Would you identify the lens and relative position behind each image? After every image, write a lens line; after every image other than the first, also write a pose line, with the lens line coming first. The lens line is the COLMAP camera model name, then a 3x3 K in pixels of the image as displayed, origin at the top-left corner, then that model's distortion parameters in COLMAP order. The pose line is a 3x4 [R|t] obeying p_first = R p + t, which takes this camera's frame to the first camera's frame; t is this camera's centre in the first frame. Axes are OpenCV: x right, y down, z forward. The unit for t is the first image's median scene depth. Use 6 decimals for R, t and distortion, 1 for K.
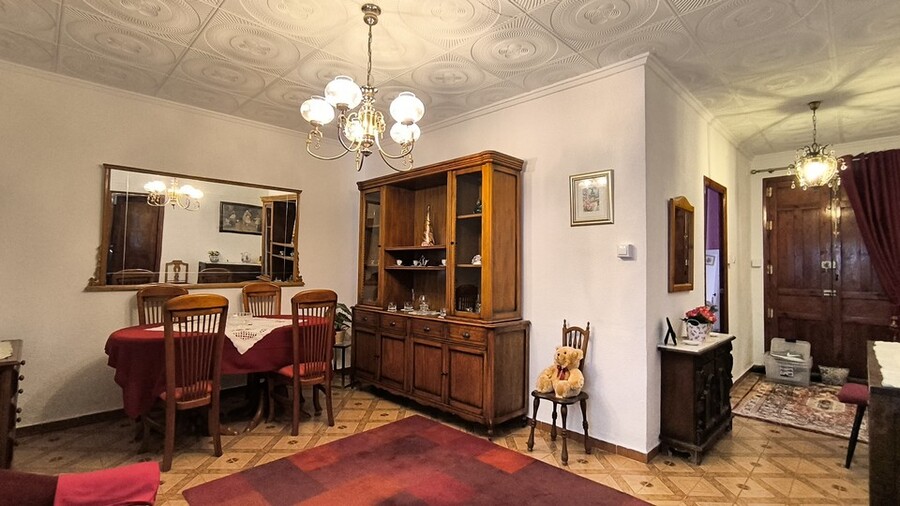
lens RADIAL K [[433.4, 0, 437.6], [0, 433.4, 253.1], [0, 0, 1]] dist [-0.042460, 0.018150]
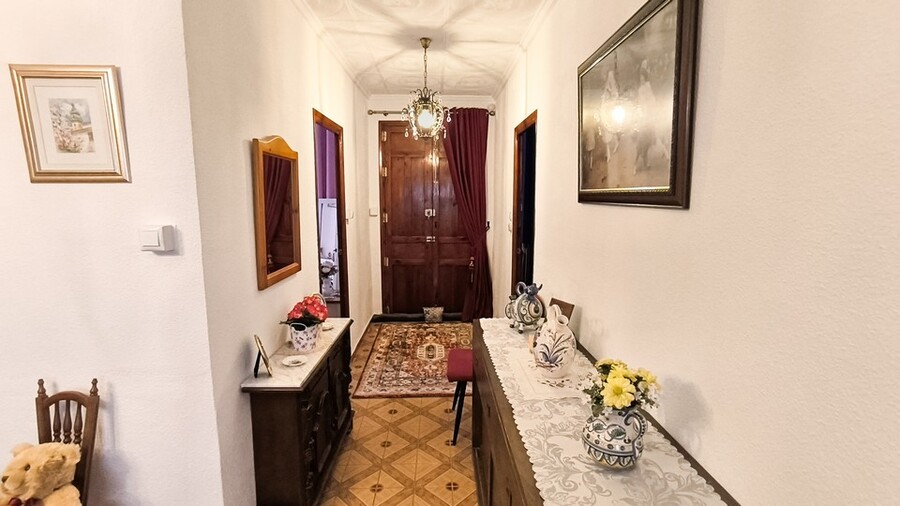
lens RADIAL K [[414.8, 0, 450.0], [0, 414.8, 253.0], [0, 0, 1]] dist [0.010049, 0.000092]
pose [[0.682091, -0.110799, 0.722825, 0.245469], [-0.017488, 0.985700, 0.167597, -0.061084], [-0.731058, -0.126957, 0.670400, 0.321644]]
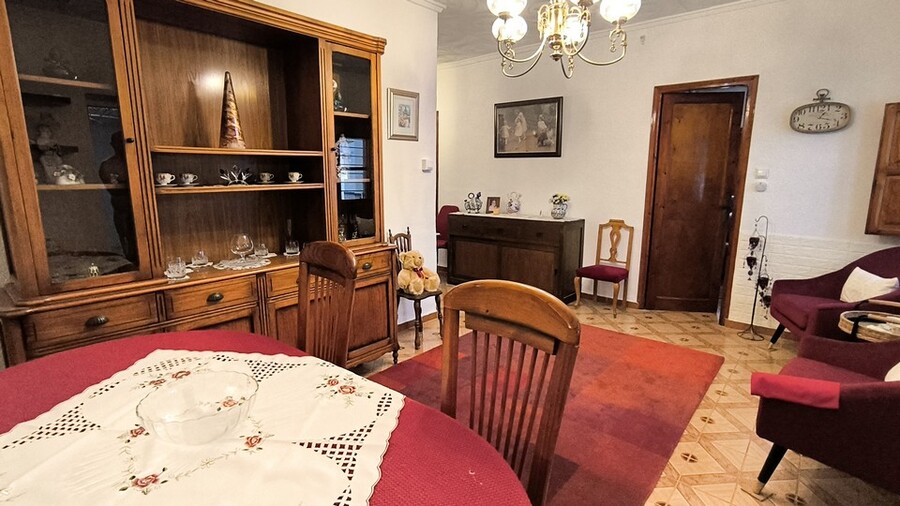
lens RADIAL K [[433.4, 0, 437.6], [0, 433.4, 253.1], [0, 0, 1]] dist [-0.042460, 0.018150]
pose [[-0.046713, -0.196103, 0.979470, -0.663159], [-0.040294, 0.980112, 0.194310, -0.000165], [-0.998095, -0.030390, -0.053686, 0.810700]]
